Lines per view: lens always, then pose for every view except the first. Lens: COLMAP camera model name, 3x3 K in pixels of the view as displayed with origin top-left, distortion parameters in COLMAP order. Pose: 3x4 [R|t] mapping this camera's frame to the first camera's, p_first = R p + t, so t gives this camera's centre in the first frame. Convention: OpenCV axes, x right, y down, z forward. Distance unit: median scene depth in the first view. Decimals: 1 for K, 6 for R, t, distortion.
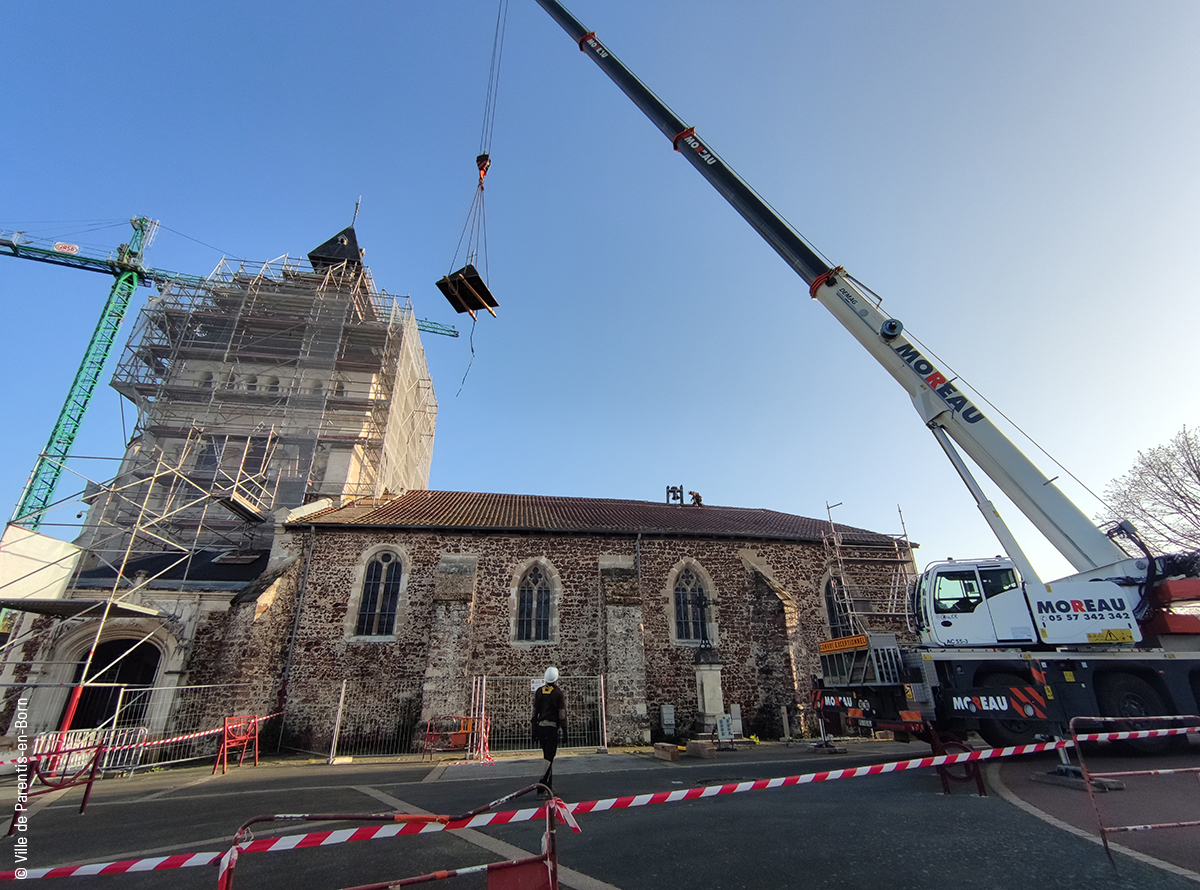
lens RADIAL K [[537.5, 0, 600.0], [0, 537.5, 445.0], [0, 0, 1]] dist [0.002522, 0.000265]
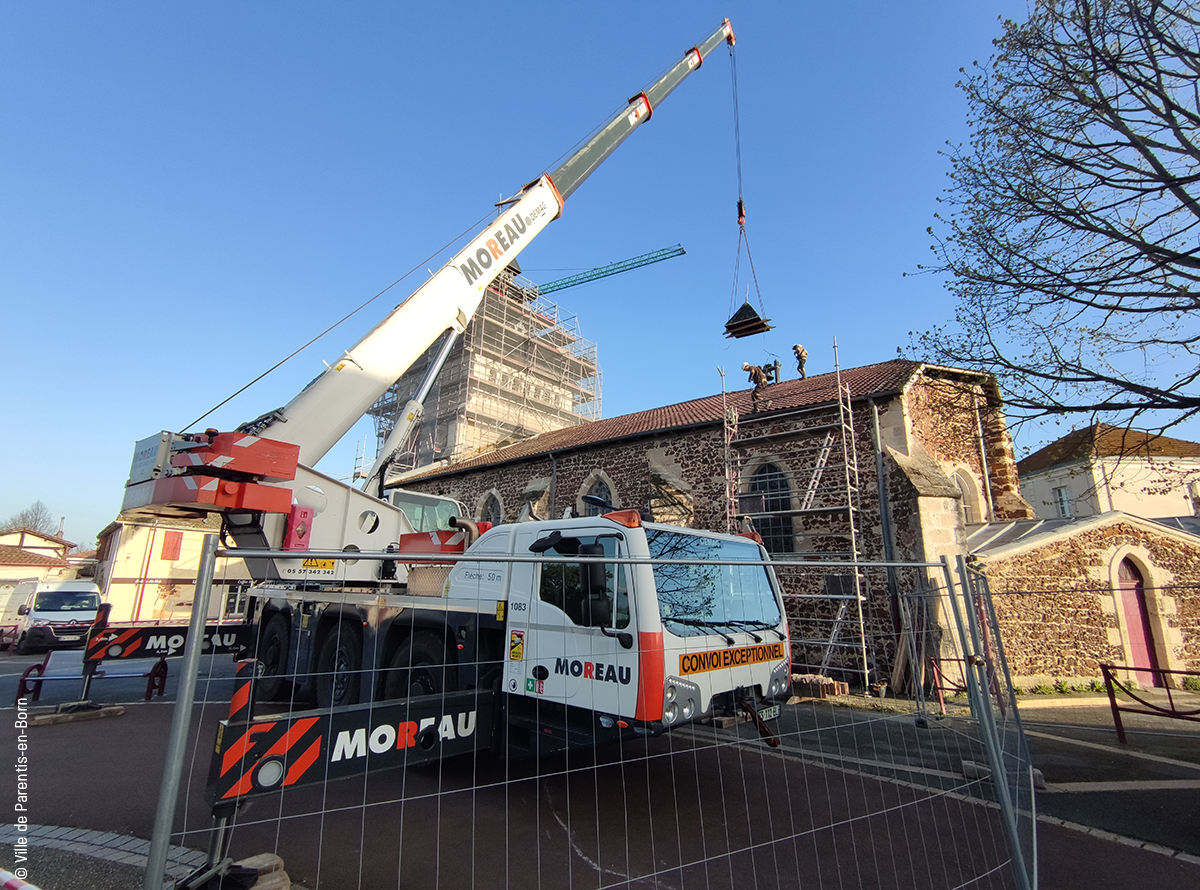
lens RADIAL K [[537.5, 0, 600.0], [0, 537.5, 445.0], [0, 0, 1]] dist [0.002522, 0.000265]
pose [[0.669555, -0.169593, -0.723142, 0.835494], [0.291581, 0.955444, 0.045901, 0.127748], [0.683137, -0.241588, 0.689173, 0.377907]]
